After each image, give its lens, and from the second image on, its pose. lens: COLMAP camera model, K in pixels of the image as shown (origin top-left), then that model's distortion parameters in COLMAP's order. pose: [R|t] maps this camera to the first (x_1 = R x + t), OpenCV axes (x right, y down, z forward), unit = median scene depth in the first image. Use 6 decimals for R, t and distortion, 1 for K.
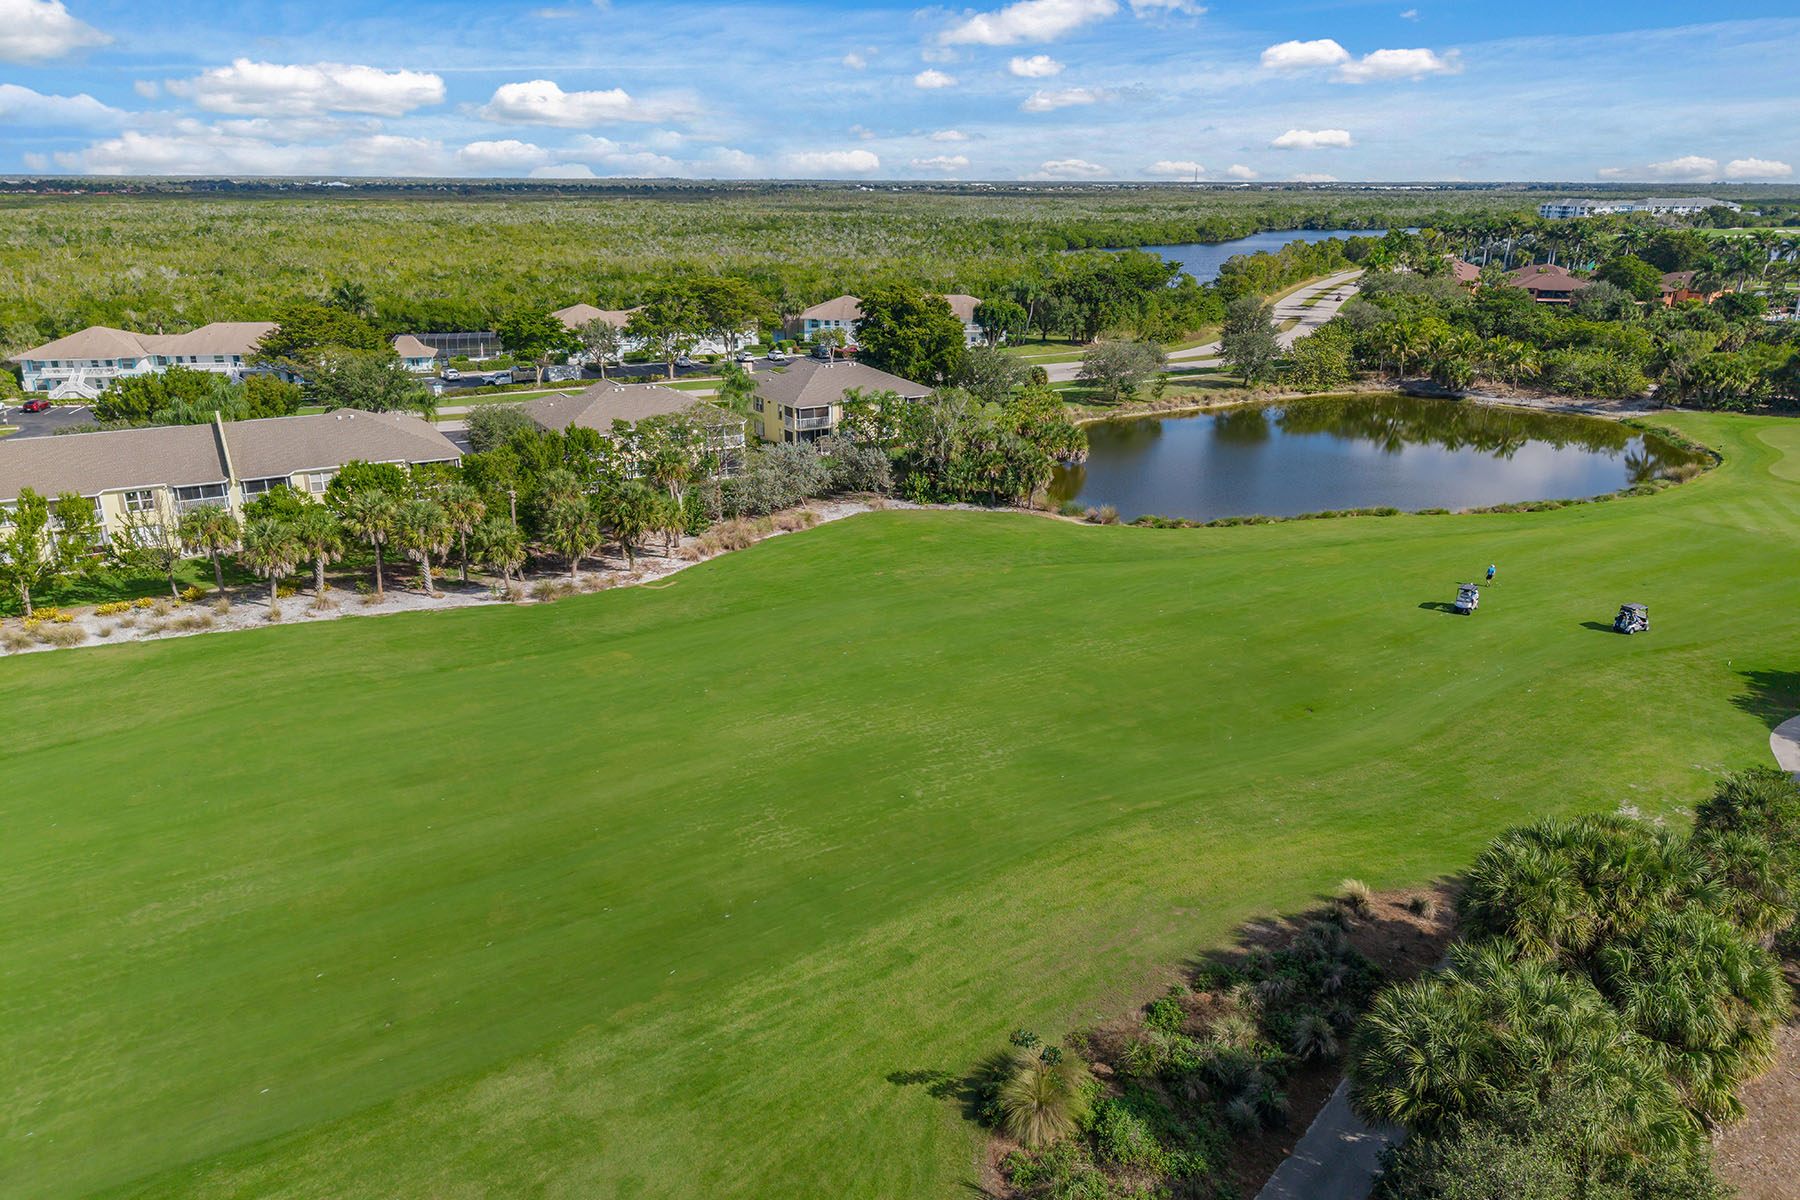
lens RADIAL K [[1200.5, 0, 900.0], [0, 1200.5, 600.0], [0, 0, 1]] dist [0.008124, -0.021731]
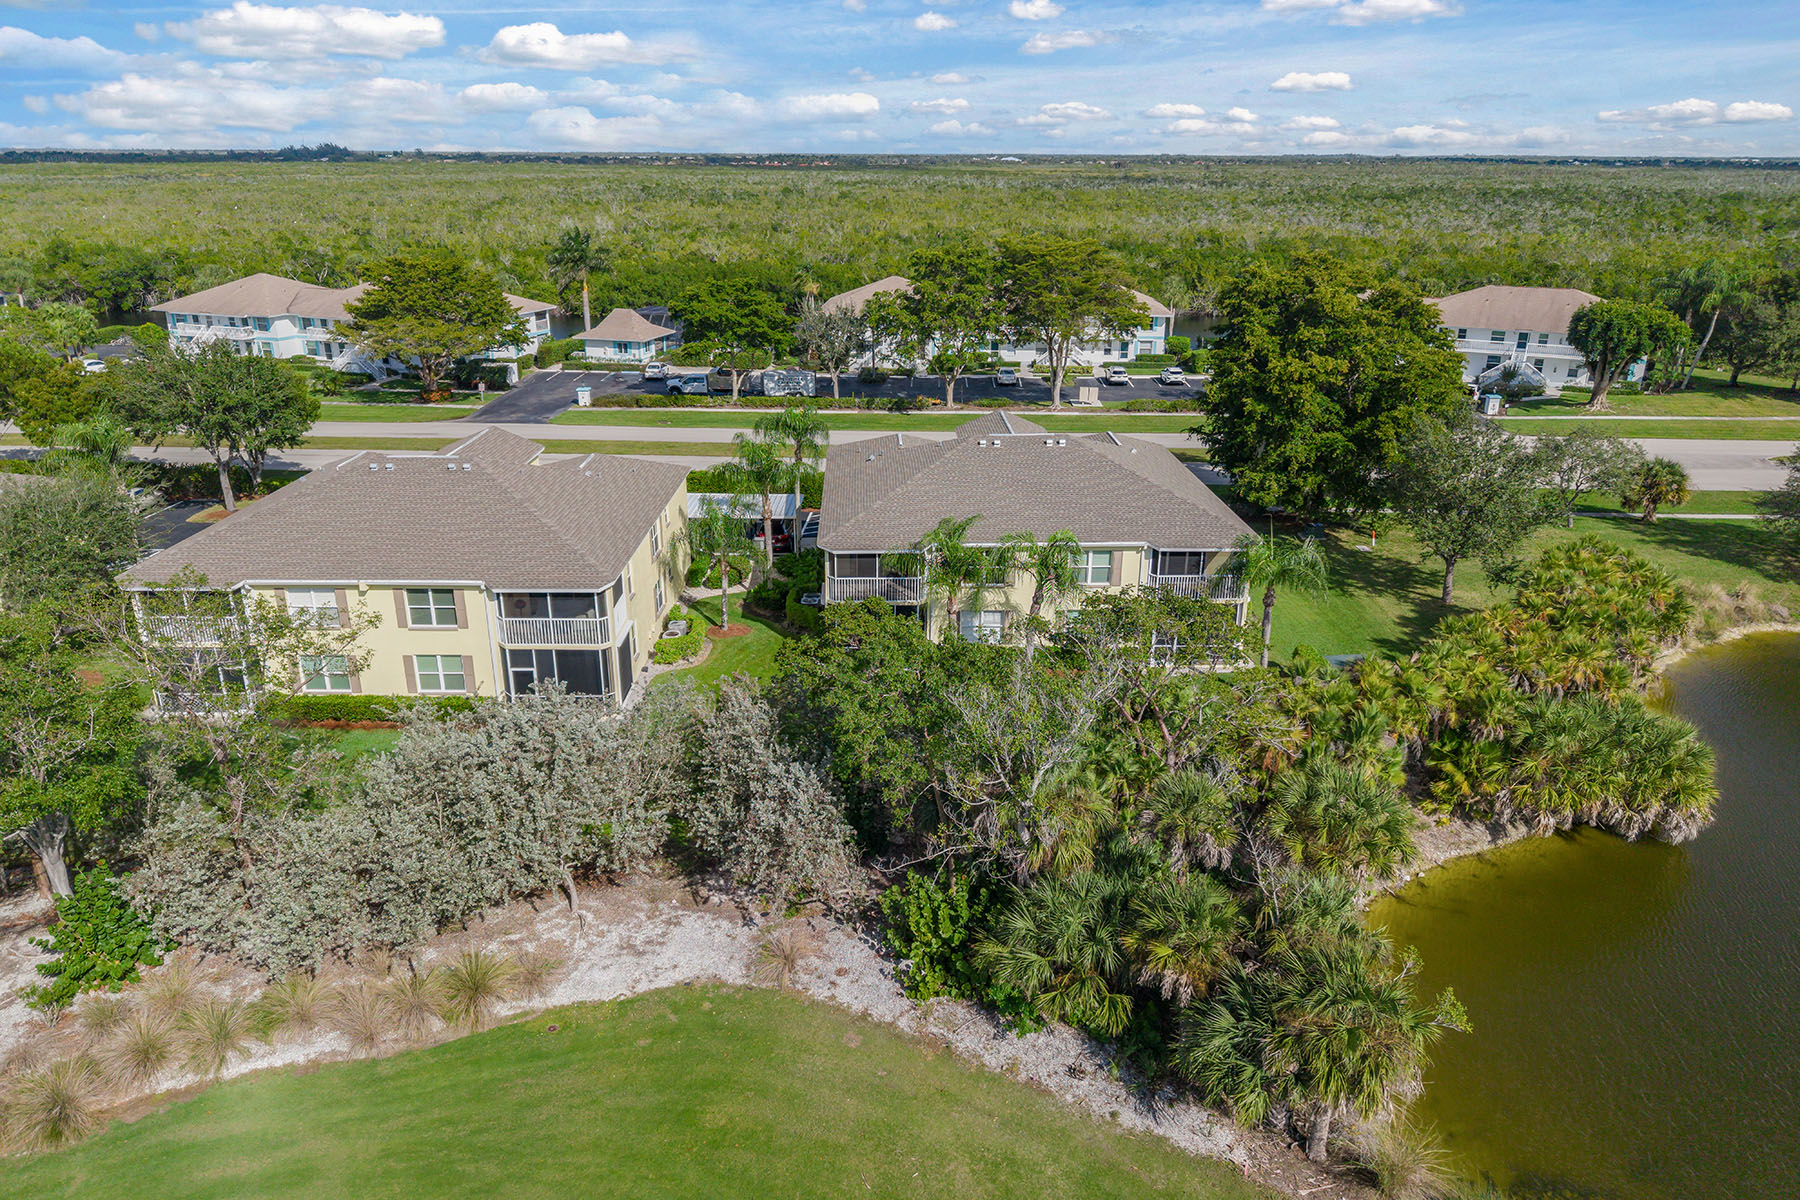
lens RADIAL K [[1200.5, 0, 900.0], [0, 1200.5, 600.0], [0, 0, 1]] dist [0.008124, -0.021731]
pose [[0.866989, 0.169090, -0.468763, 0.083539], [-0.162180, 0.985203, 0.055422, -0.119351], [0.471198, 0.027974, 0.881584, 0.471943]]
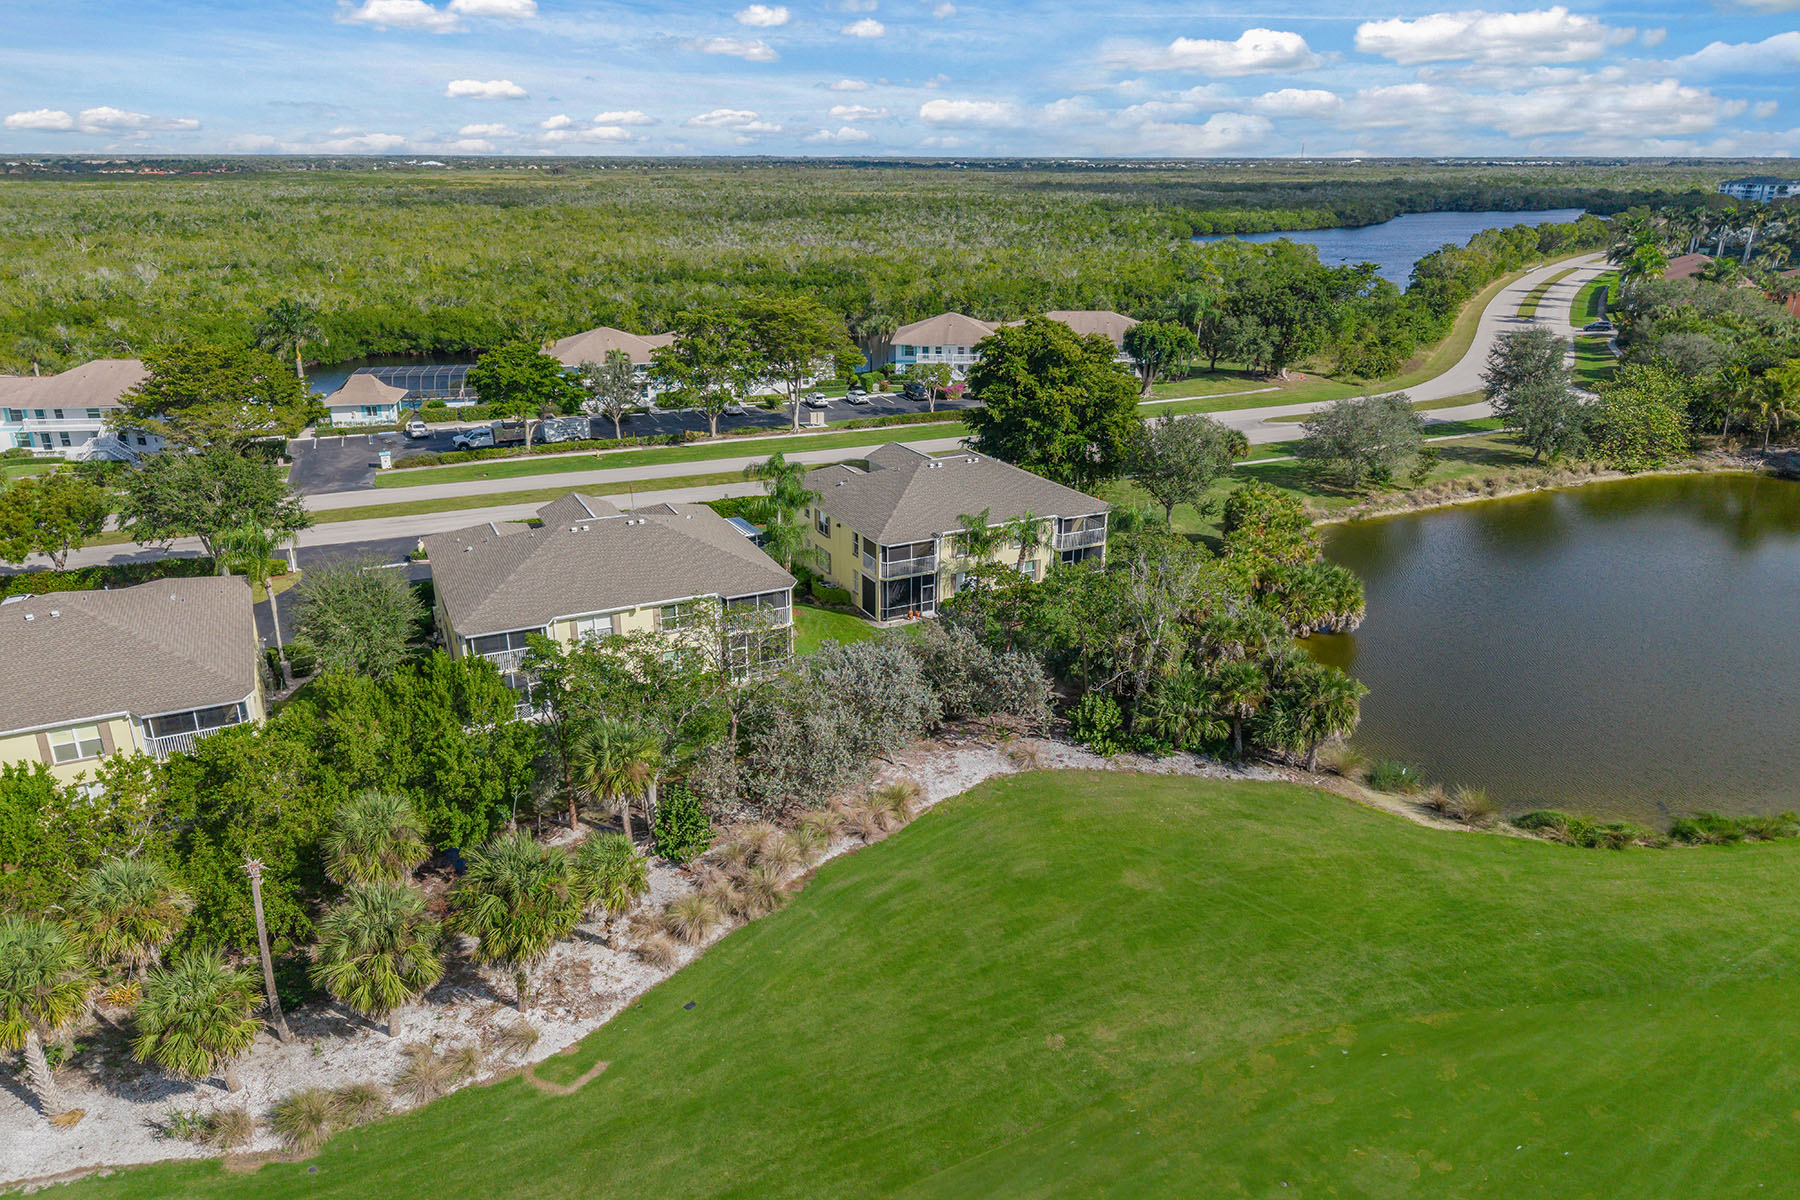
lens RADIAL K [[1200.5, 0, 900.0], [0, 1200.5, 600.0], [0, 0, 1]] dist [0.008124, -0.021731]
pose [[0.997386, 0.020919, -0.069157, -0.025108], [-0.019742, 0.999649, 0.017662, -0.101105], [0.069502, -0.016251, 0.997449, 0.283091]]
